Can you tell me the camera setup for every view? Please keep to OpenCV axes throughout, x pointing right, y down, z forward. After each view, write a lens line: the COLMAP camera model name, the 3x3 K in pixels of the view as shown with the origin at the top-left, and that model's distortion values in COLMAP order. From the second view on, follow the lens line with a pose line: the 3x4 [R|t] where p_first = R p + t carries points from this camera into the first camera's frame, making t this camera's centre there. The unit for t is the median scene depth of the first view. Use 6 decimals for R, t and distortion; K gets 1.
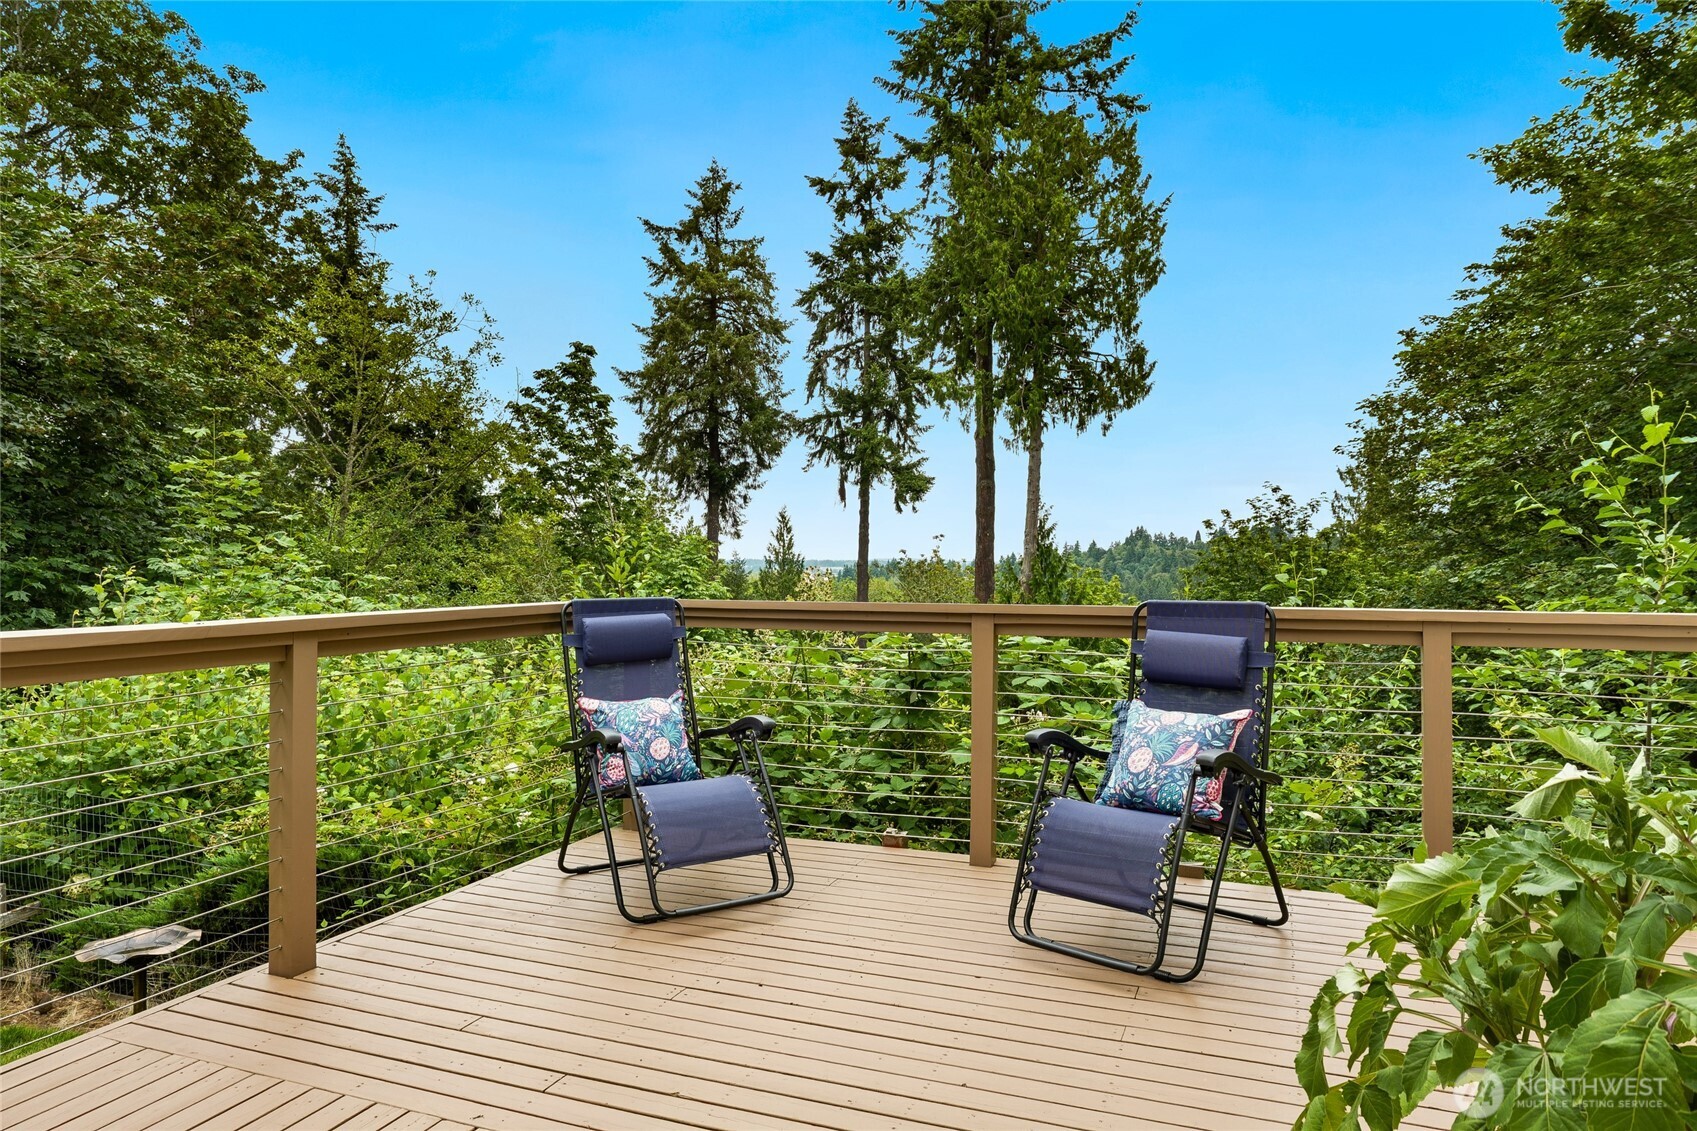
lens RADIAL K [[1072.4, 0, 848.5], [0, 1072.4, 565.5], [0, 0, 1]] dist [0.056234, 0.000139]
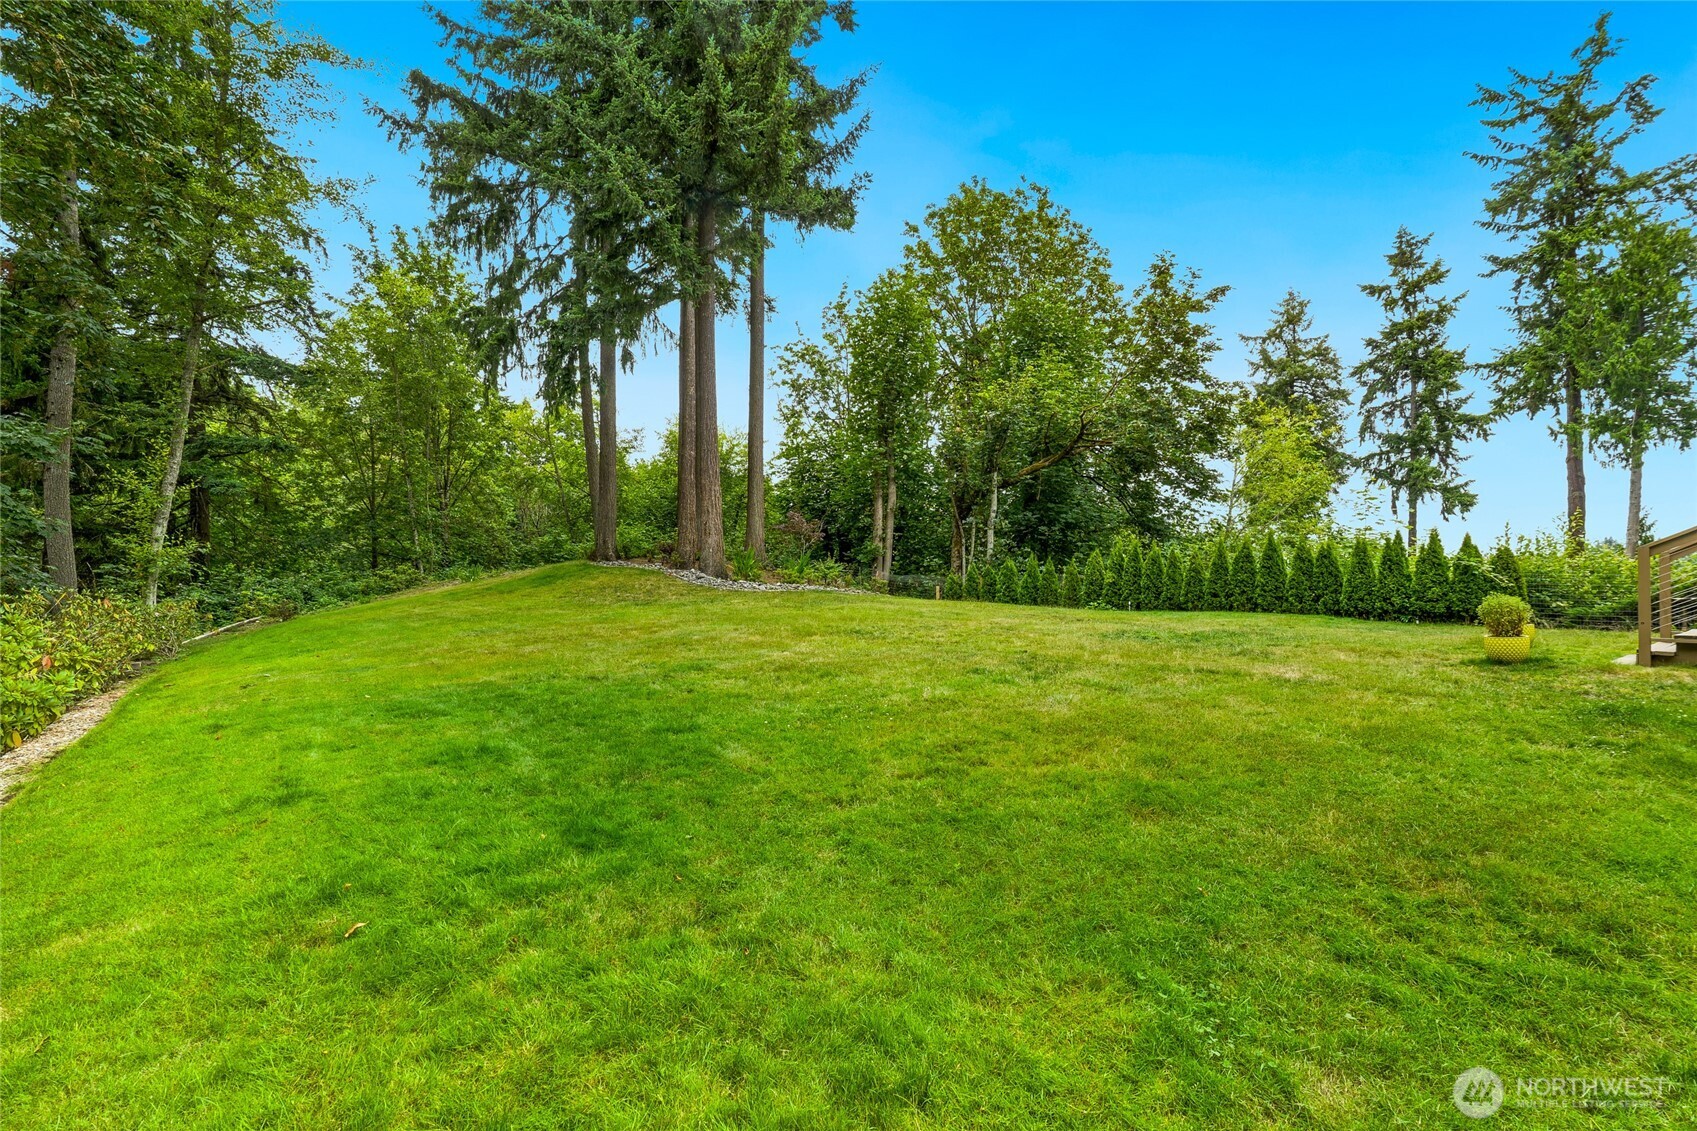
lens RADIAL K [[796.9, 0, 849.7], [0, 796.9, 574.0], [0, 0, 1]] dist [0.011327, 0.000235]
pose [[0.889156, -0.001448, -0.457602, -0.155260], [-0.000584, 0.999991, -0.004297, 0.021097], [0.457604, 0.004088, 0.889147, -0.236509]]
